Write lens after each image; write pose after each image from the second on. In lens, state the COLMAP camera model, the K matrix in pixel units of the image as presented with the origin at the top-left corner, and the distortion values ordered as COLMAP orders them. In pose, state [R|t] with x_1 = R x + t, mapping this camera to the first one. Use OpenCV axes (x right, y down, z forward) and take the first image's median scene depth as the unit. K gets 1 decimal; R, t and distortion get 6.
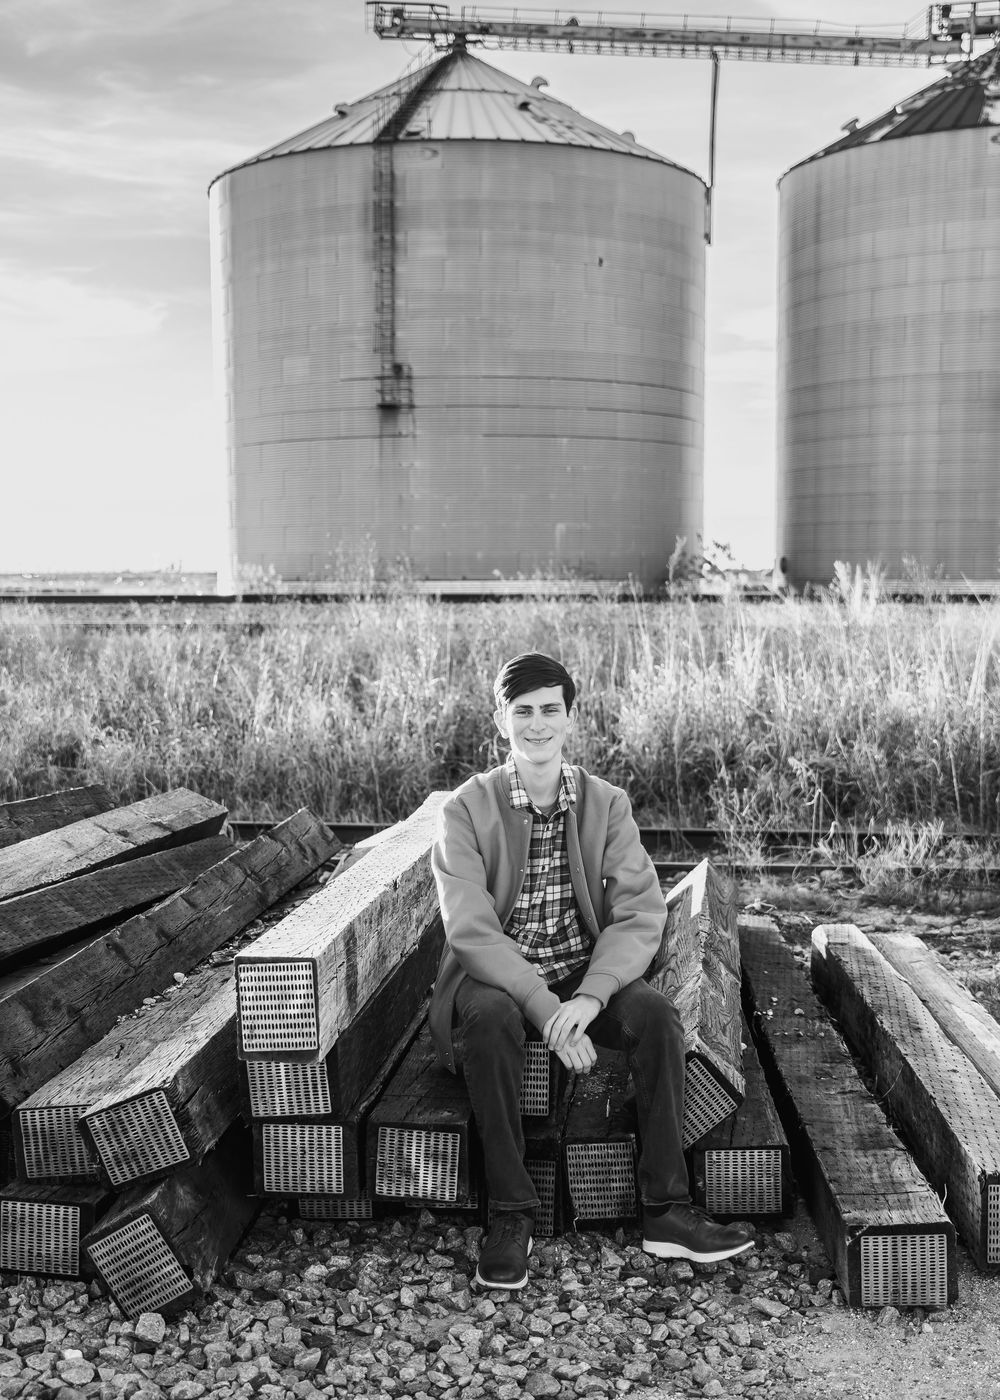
lens RADIAL K [[1486.2, 0, 488.1], [0, 1486.2, 780.2], [0, 0, 1]] dist [-0.020639, 0.000000]
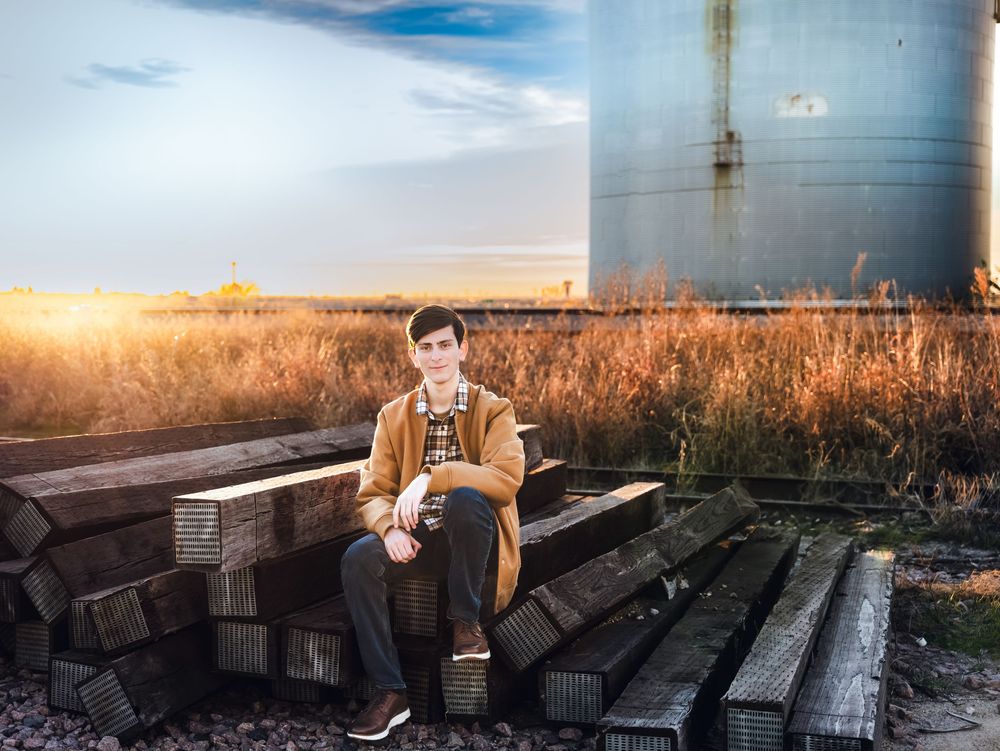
lens RADIAL K [[1146.6, 0, 498.7], [0, 1146.6, 405.9], [0, 0, 1]] dist [0.011861, 0.000000]
pose [[0.966947, 0.020616, -0.254141, 0.398010], [-0.031249, 0.998794, -0.037872, 0.055297], [0.253054, 0.044562, 0.966425, -0.027184]]
